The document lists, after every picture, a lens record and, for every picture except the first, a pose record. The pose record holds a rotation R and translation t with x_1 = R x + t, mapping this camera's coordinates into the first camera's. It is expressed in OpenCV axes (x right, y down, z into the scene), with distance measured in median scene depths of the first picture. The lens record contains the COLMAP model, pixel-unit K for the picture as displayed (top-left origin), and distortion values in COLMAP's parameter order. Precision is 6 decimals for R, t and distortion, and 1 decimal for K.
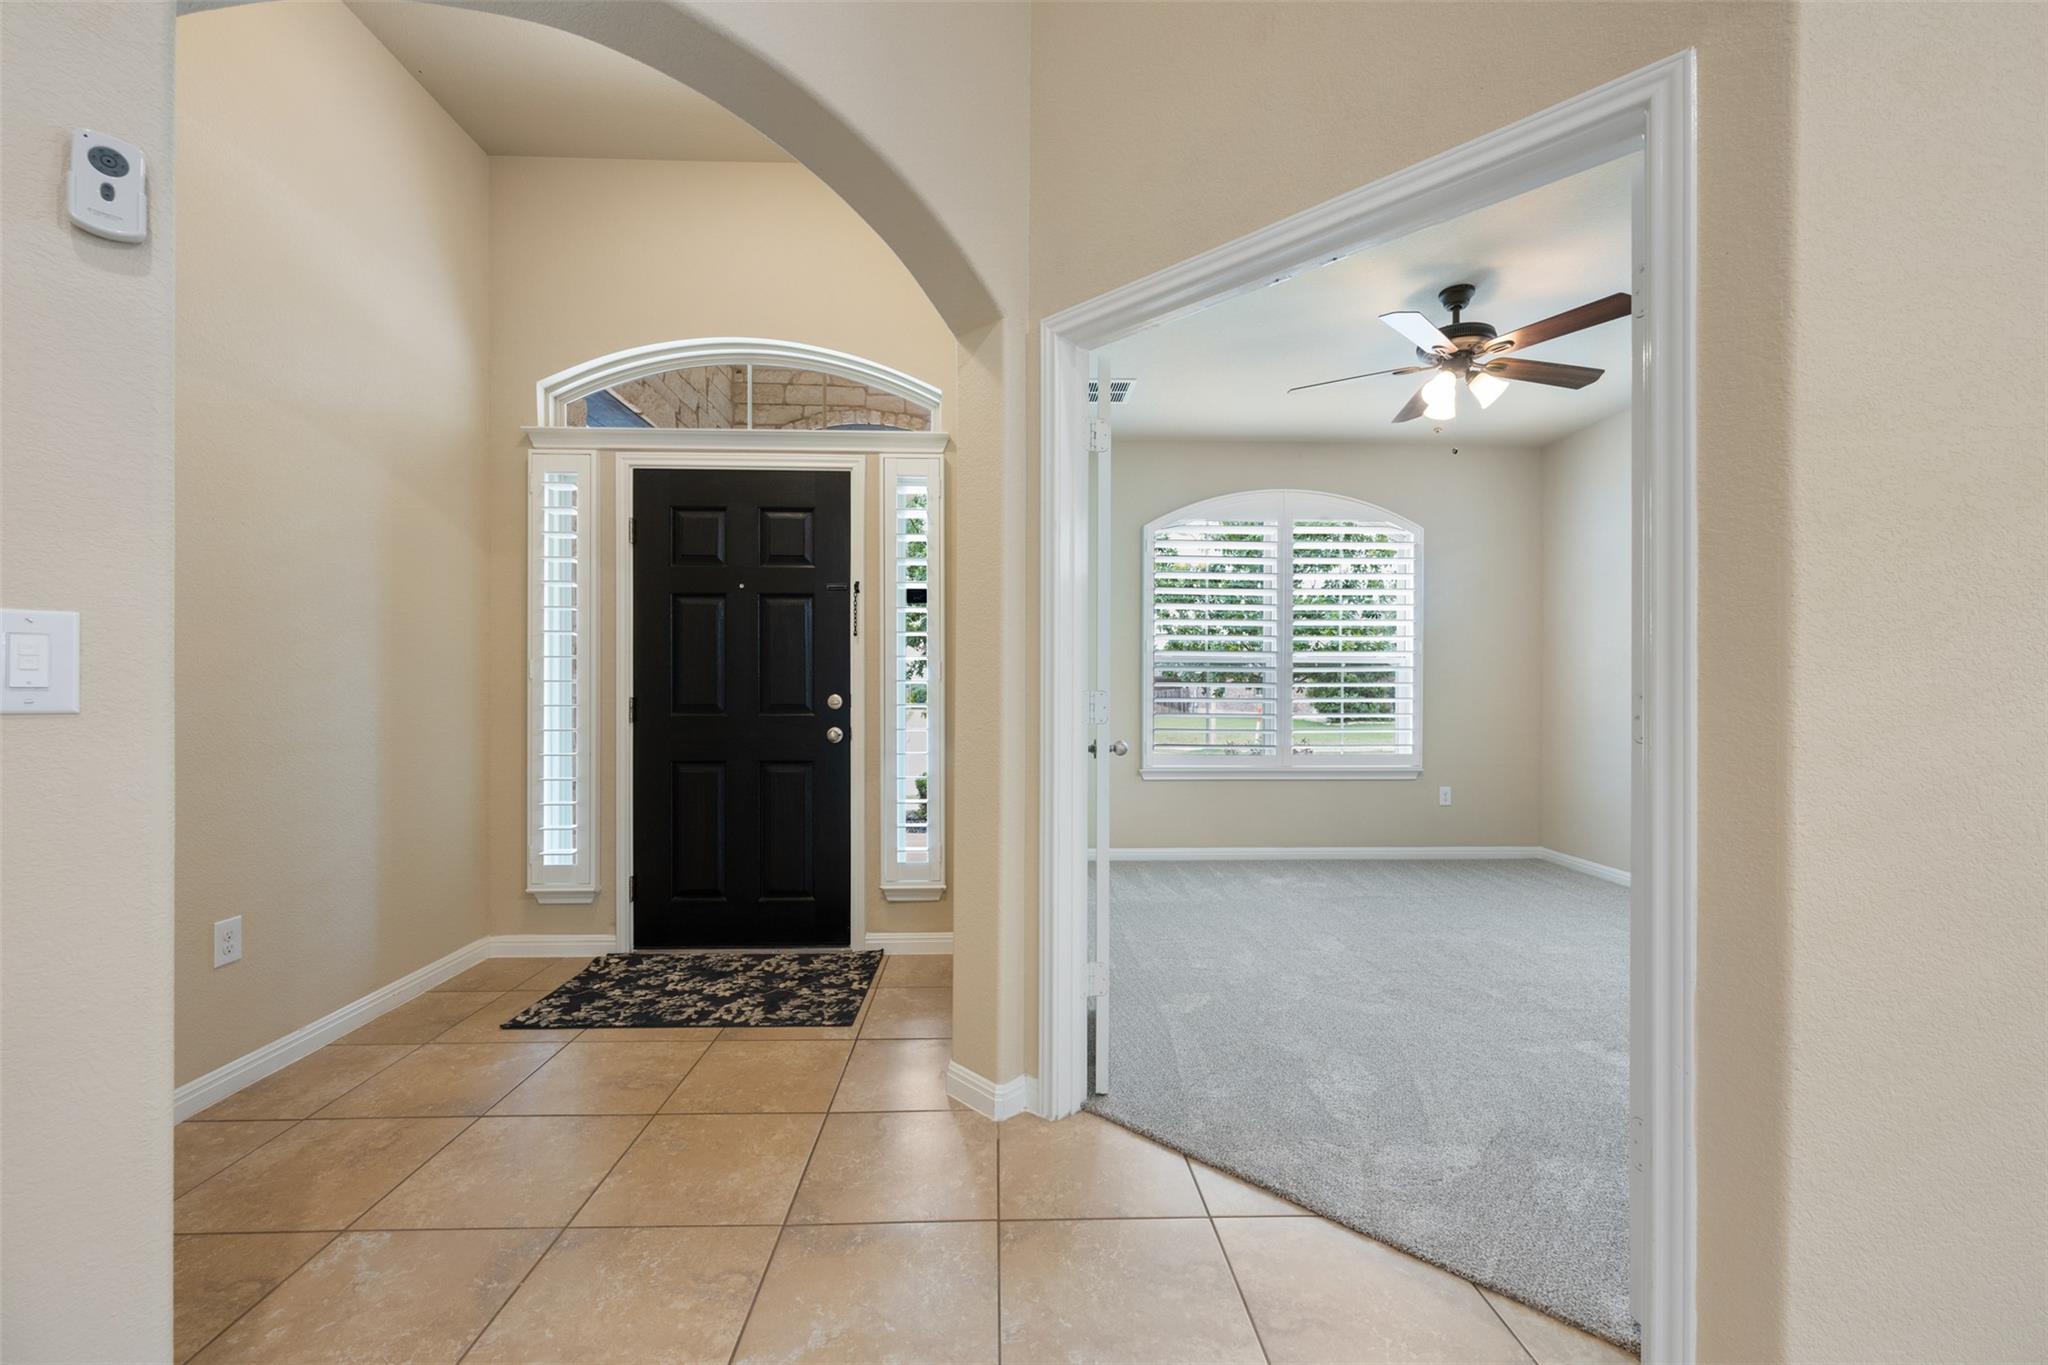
lens RADIAL K [[816.3, 0, 1019.4], [0, 816.3, 687.4], [0, 0, 1]] dist [-0.001505, 0.000012]
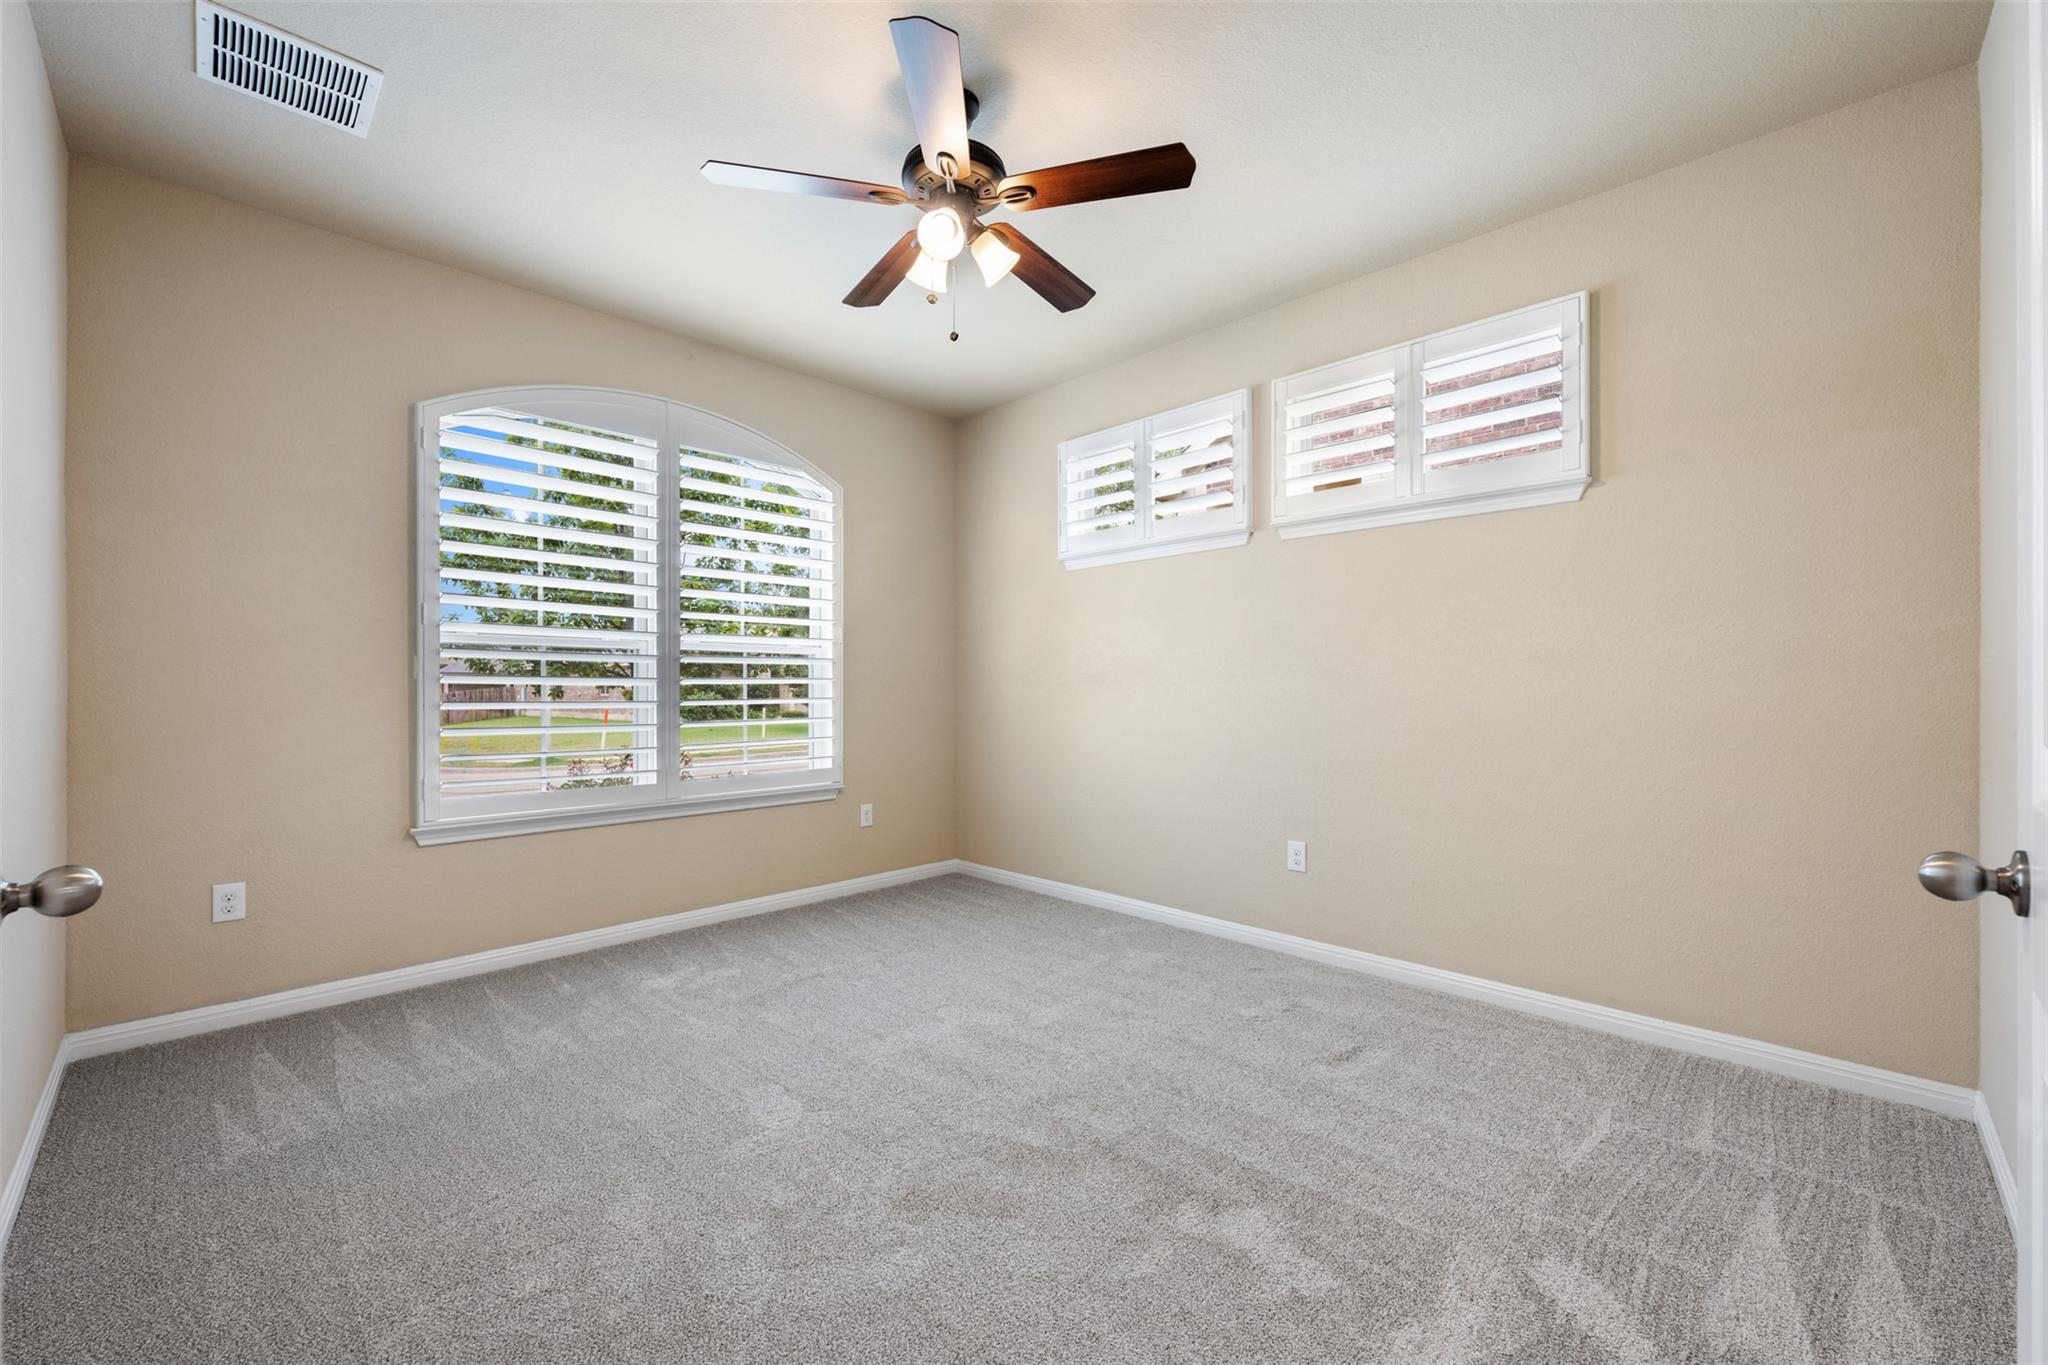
lens RADIAL K [[818.5, 0, 1019.3], [0, 818.5, 695.6], [0, 0, 1]] dist [-0.002405, 0.000217]
pose [[0.726889, -0.007800, 0.686711, 0.063242], [-0.001434, 0.999916, 0.012875, 0.000388], [-0.686753, -0.010344, 0.726817, 0.287263]]
